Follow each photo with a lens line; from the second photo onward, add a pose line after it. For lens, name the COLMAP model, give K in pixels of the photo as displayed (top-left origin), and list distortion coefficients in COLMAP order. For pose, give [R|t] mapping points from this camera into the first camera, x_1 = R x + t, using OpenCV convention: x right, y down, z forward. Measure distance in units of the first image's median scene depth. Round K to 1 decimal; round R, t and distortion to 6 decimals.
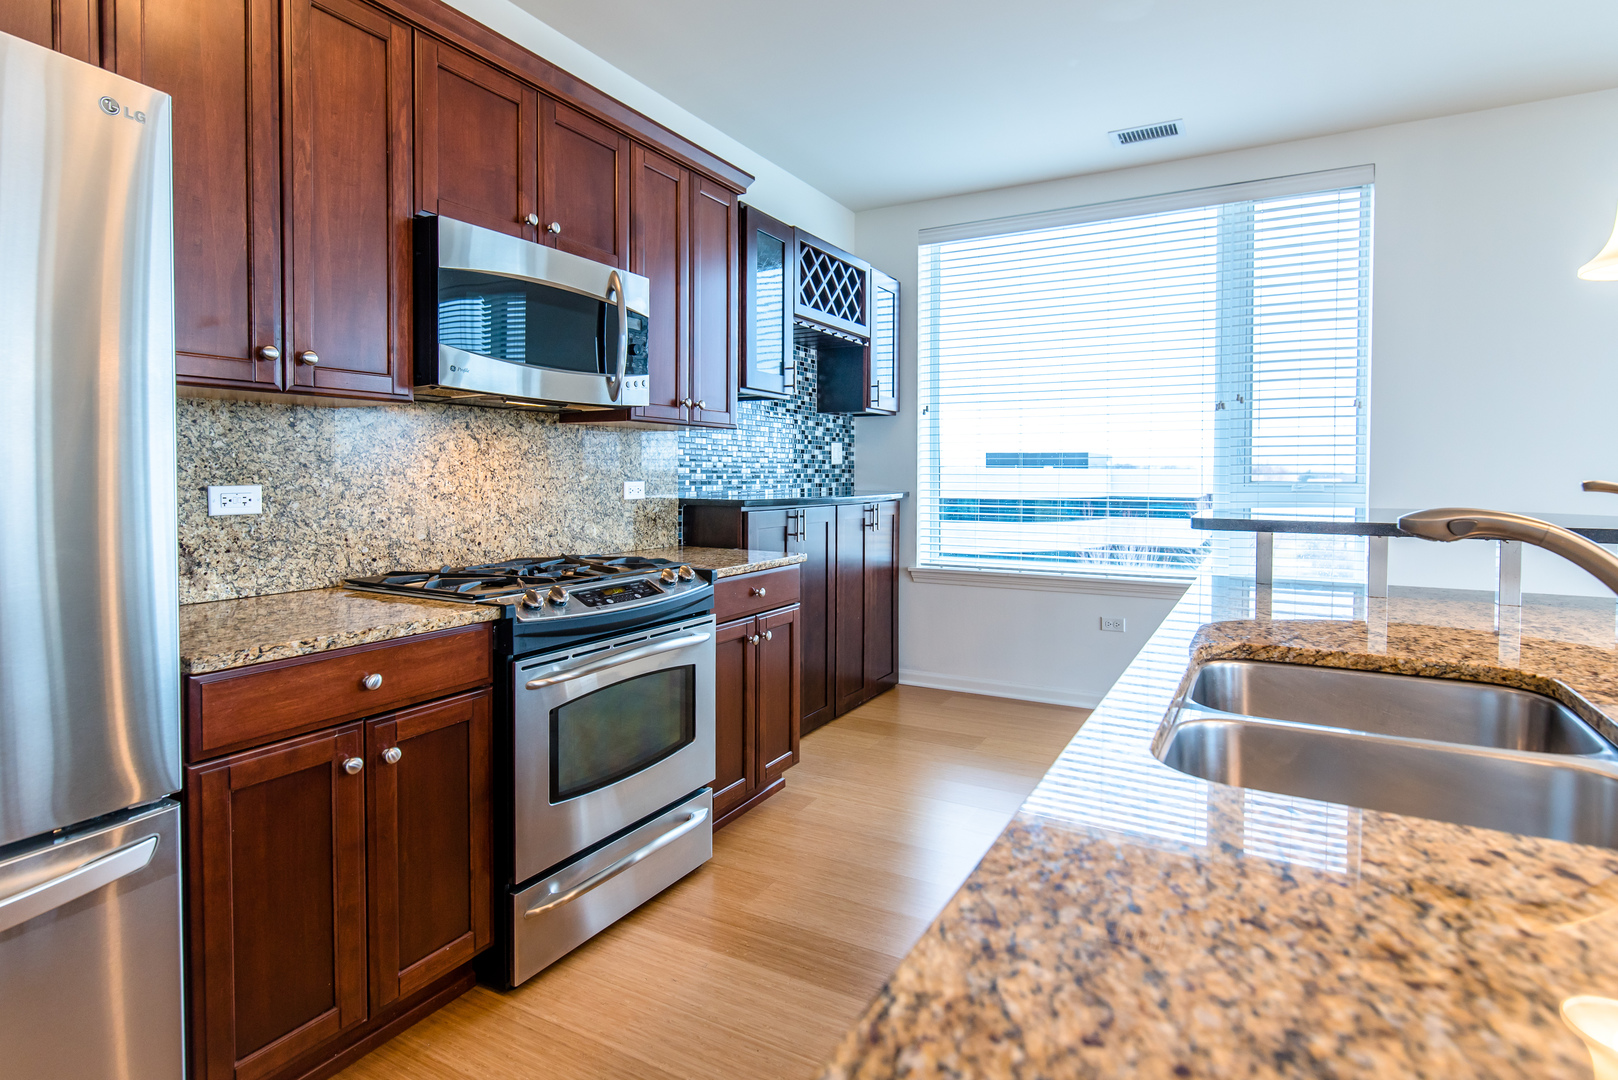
lens RADIAL K [[830.9, 0, 822.2], [0, 830.9, 487.8], [0, 0, 1]] dist [0.004987, -0.005509]
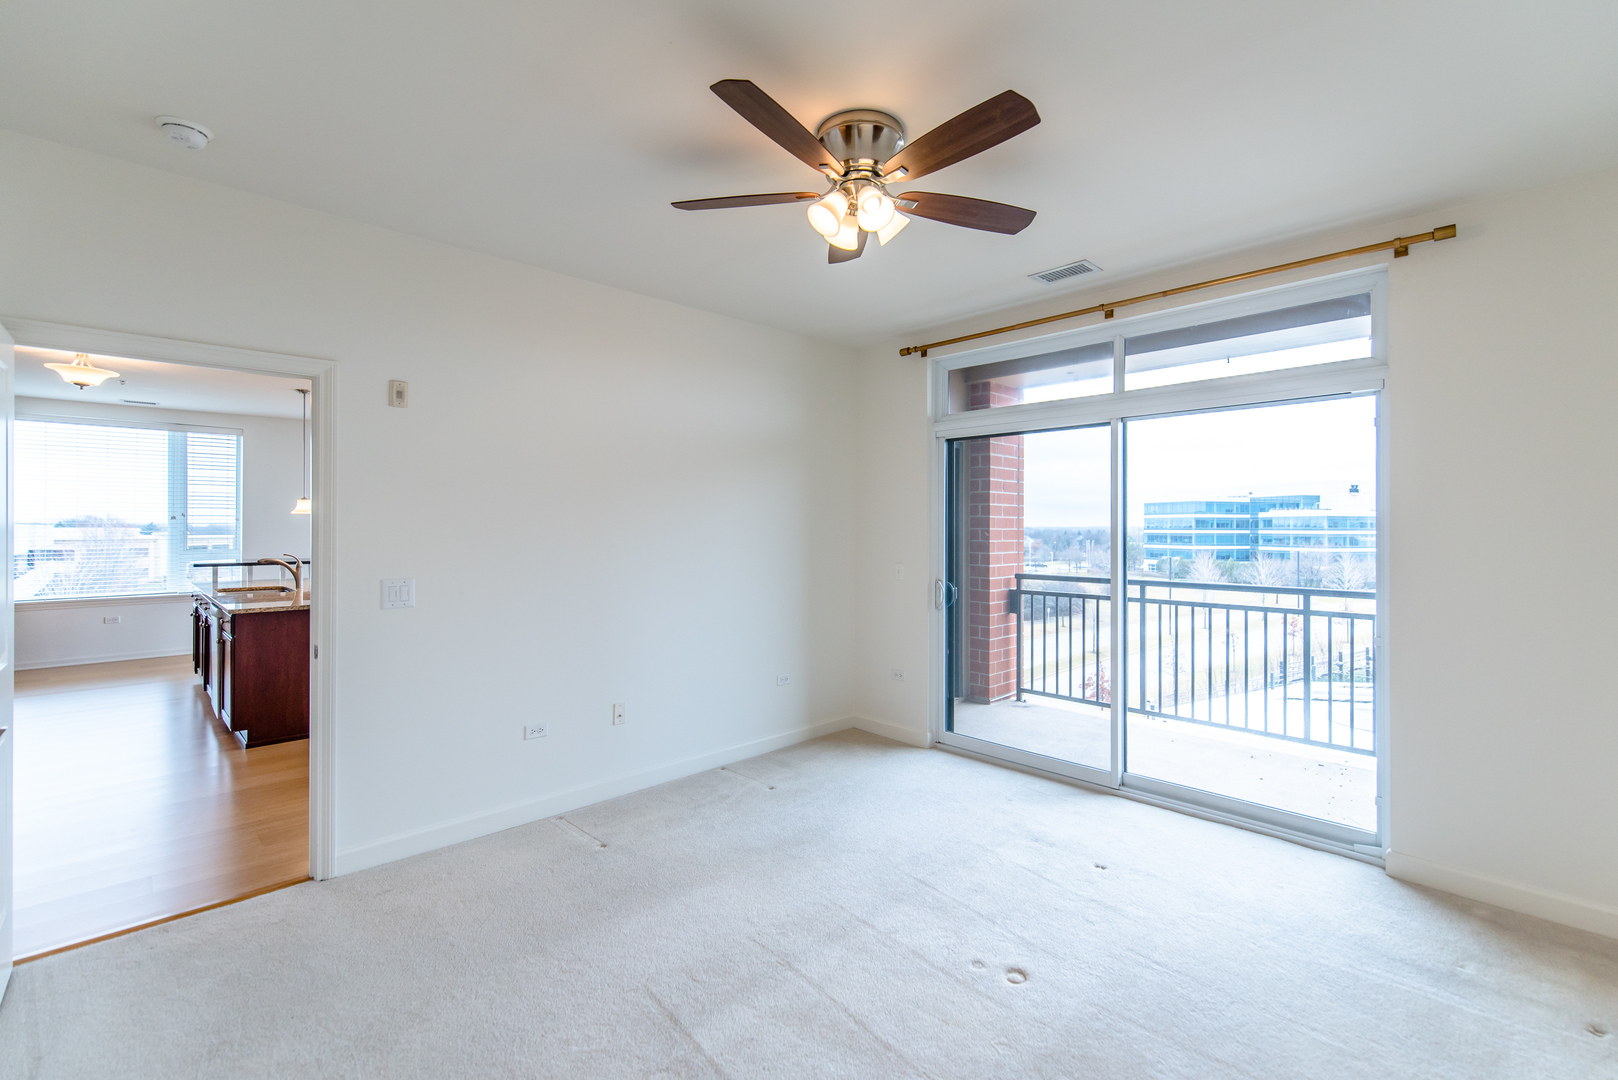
lens RADIAL K [[709.8, 0, 802.6], [0, 709.8, 526.9], [0, 0, 1]] dist [0.001264, -0.000559]
pose [[0.292192, -0.002040, 0.956357, -1.340277], [0.016676, 0.999857, -0.002963, -0.058780], [-0.956214, 0.016814, 0.292184, -1.861827]]
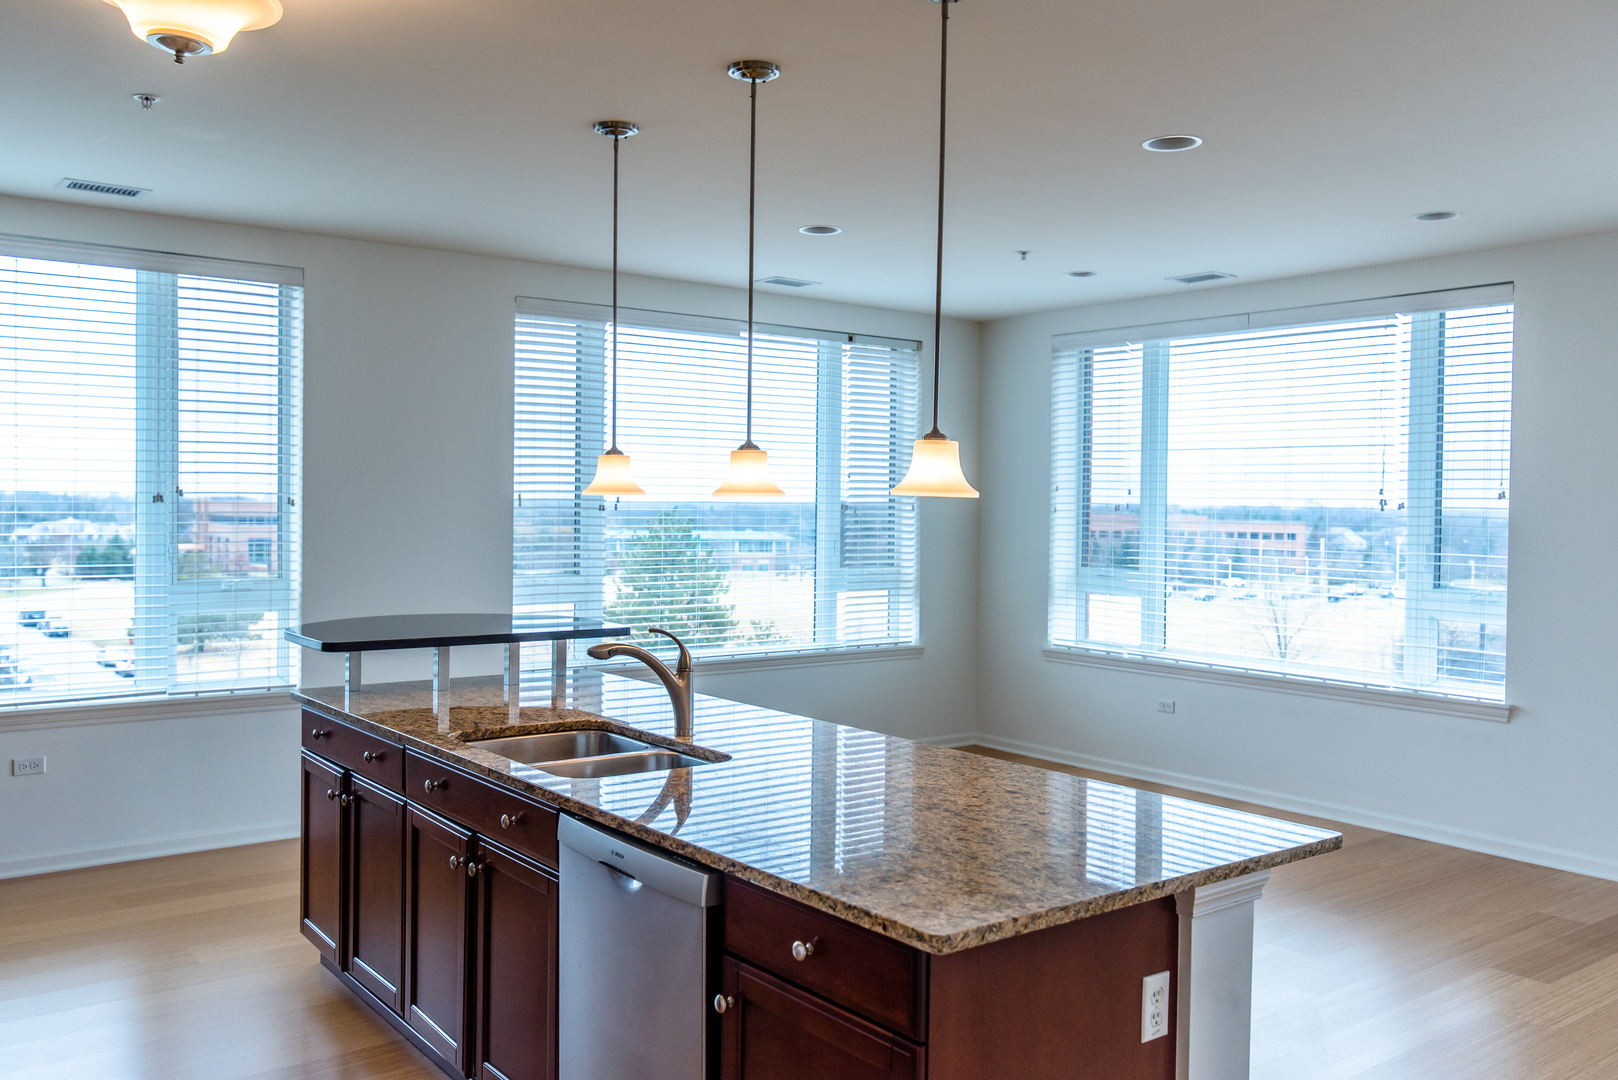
lens RADIAL K [[1348.1, 0, 813.4], [0, 1348.1, 545.0], [0, 0, 1]] dist [-0.005927, 0.007414]
pose [[0.395966, -0.026695, 0.917877, -0.846514], [0.005636, 0.999629, 0.026642, -0.122518], [-0.918248, -0.005376, 0.395970, -0.324708]]
